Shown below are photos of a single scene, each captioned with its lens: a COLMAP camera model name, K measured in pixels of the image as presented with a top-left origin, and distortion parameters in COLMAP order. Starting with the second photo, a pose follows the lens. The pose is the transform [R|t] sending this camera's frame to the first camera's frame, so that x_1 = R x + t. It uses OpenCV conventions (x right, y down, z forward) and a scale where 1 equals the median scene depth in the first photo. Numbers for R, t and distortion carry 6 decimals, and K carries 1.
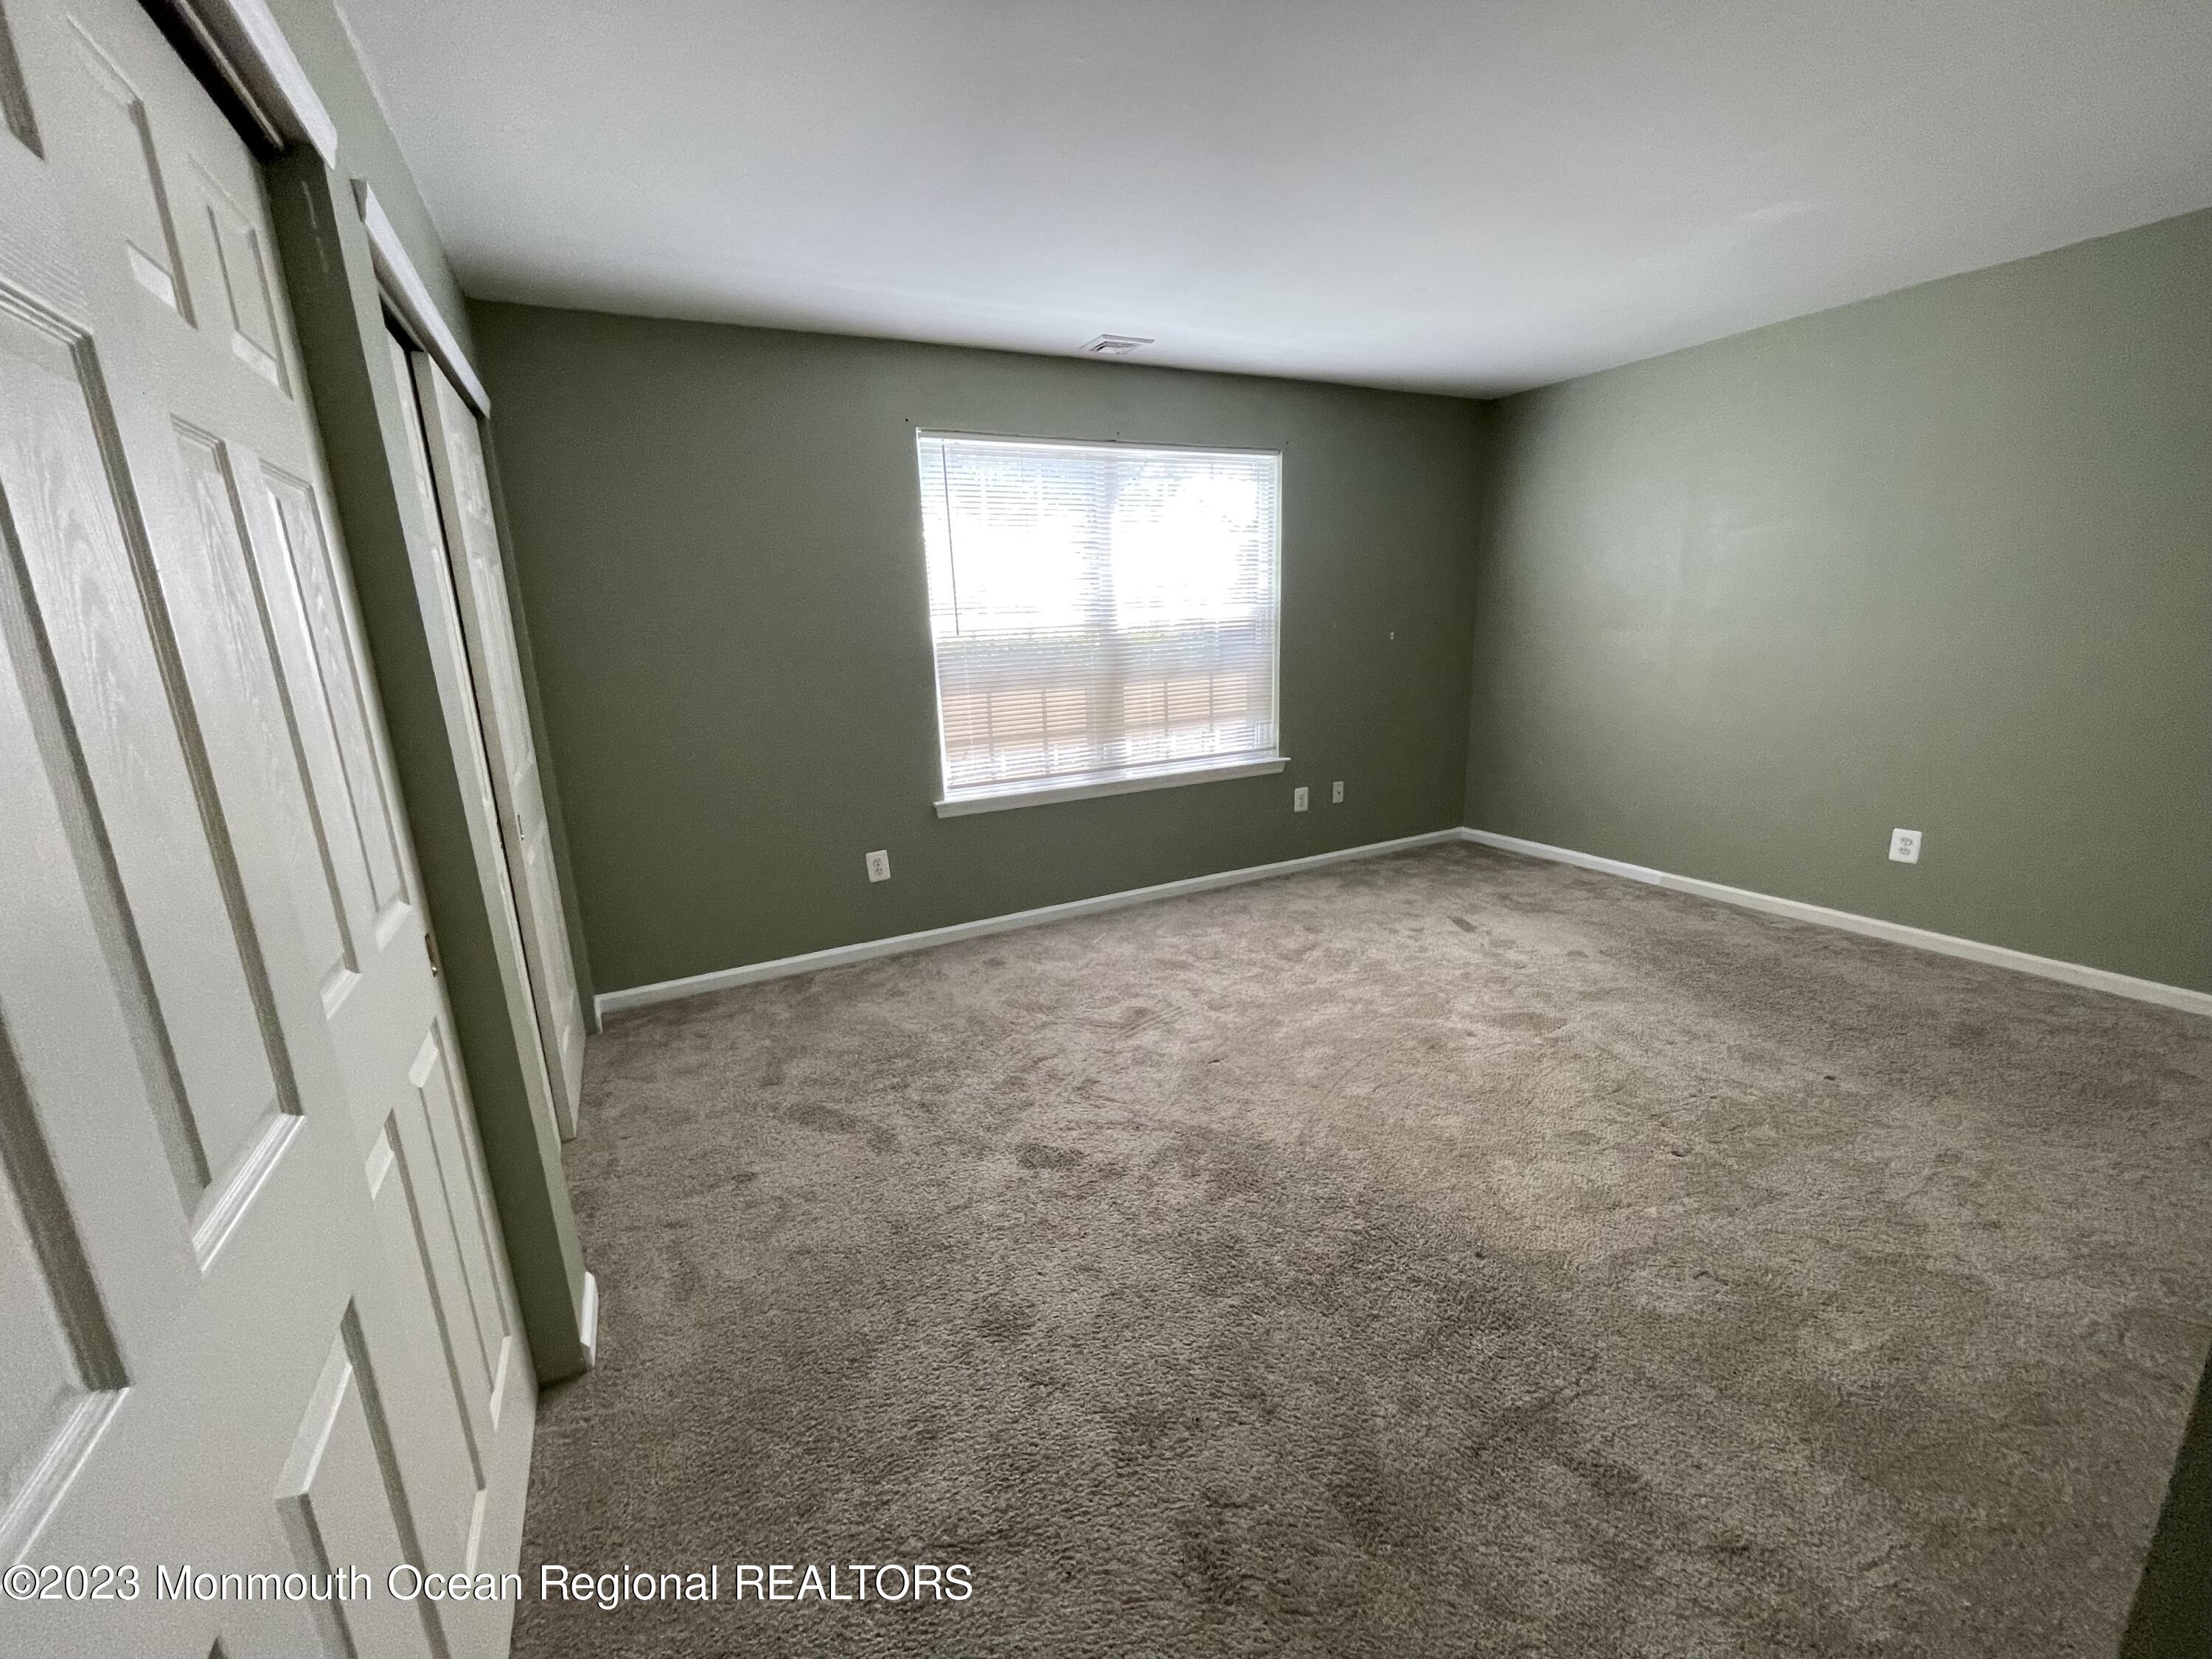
lens RADIAL K [[905.7, 0, 1111.7], [0, 905.7, 834.8], [0, 0, 1]] dist [-0.001949, 0.001181]
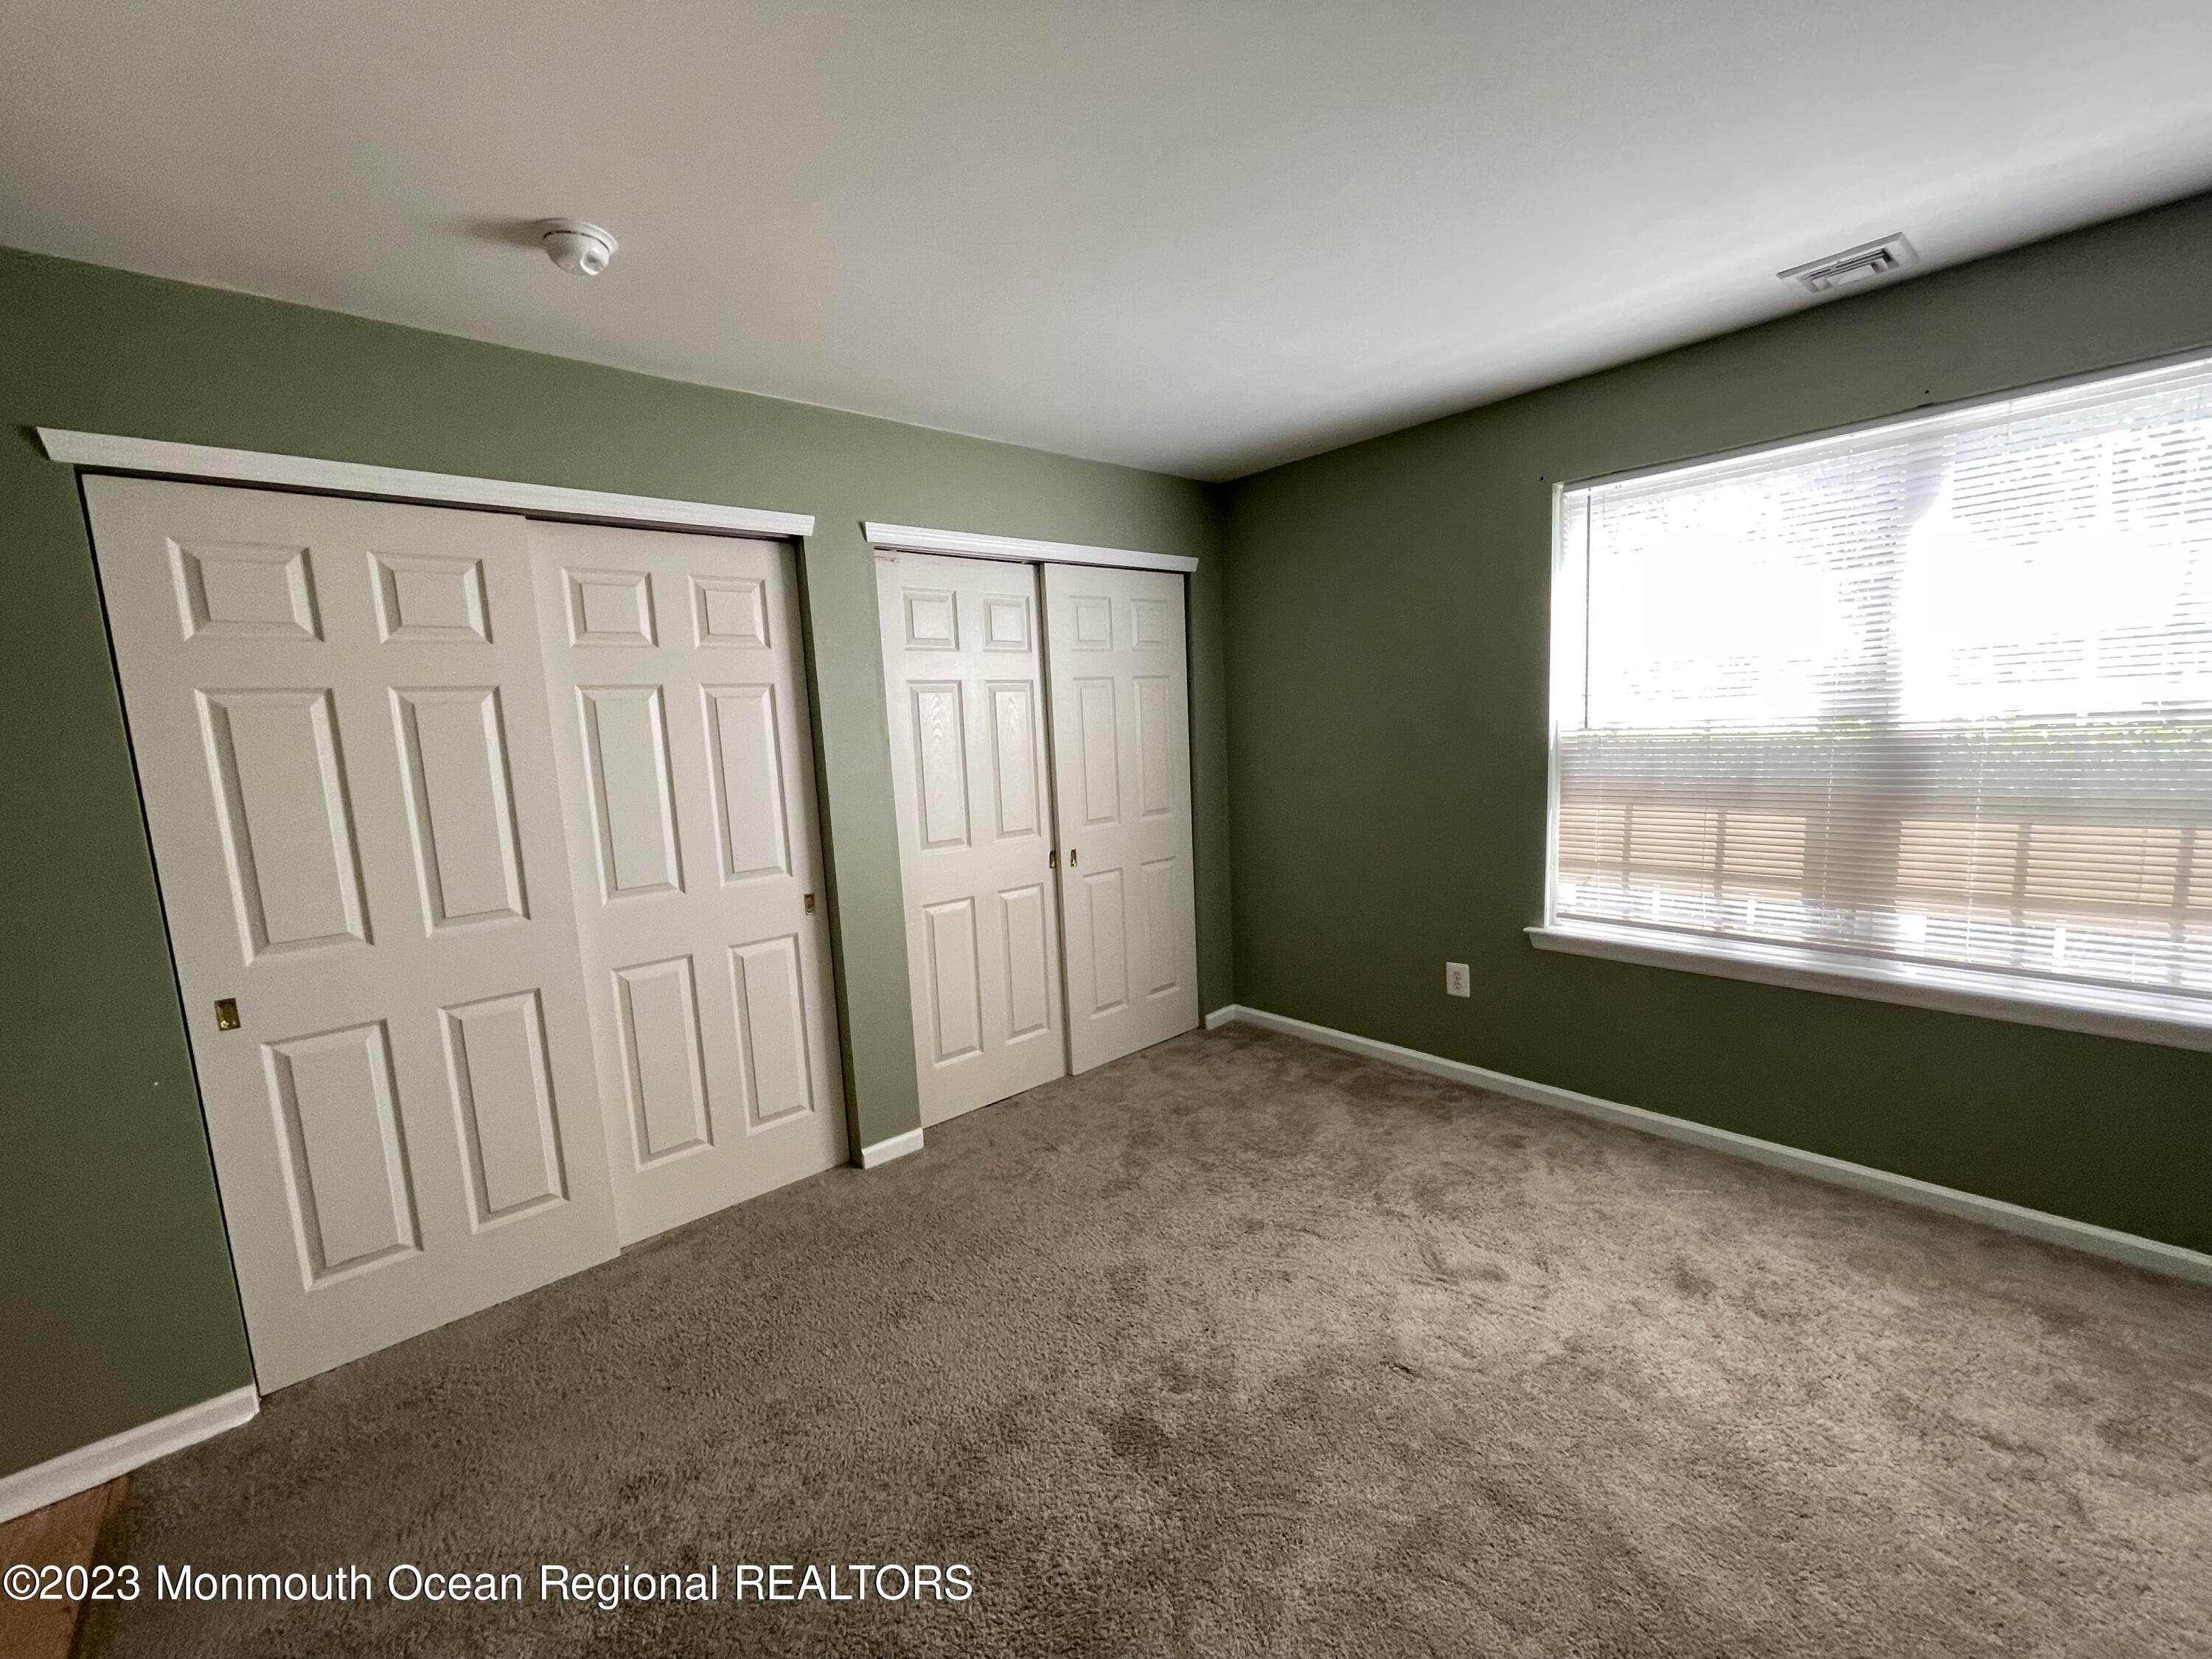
lens RADIAL K [[905.7, 0, 1112.1], [0, 905.7, 833.0], [0, 0, 1]] dist [-0.001949, 0.001181]
pose [[0.245660, 0.144926, -0.958461, 0.496317], [-0.192465, 0.976368, 0.098303, -0.129416], [0.950057, 0.160321, 0.267747, 0.410407]]
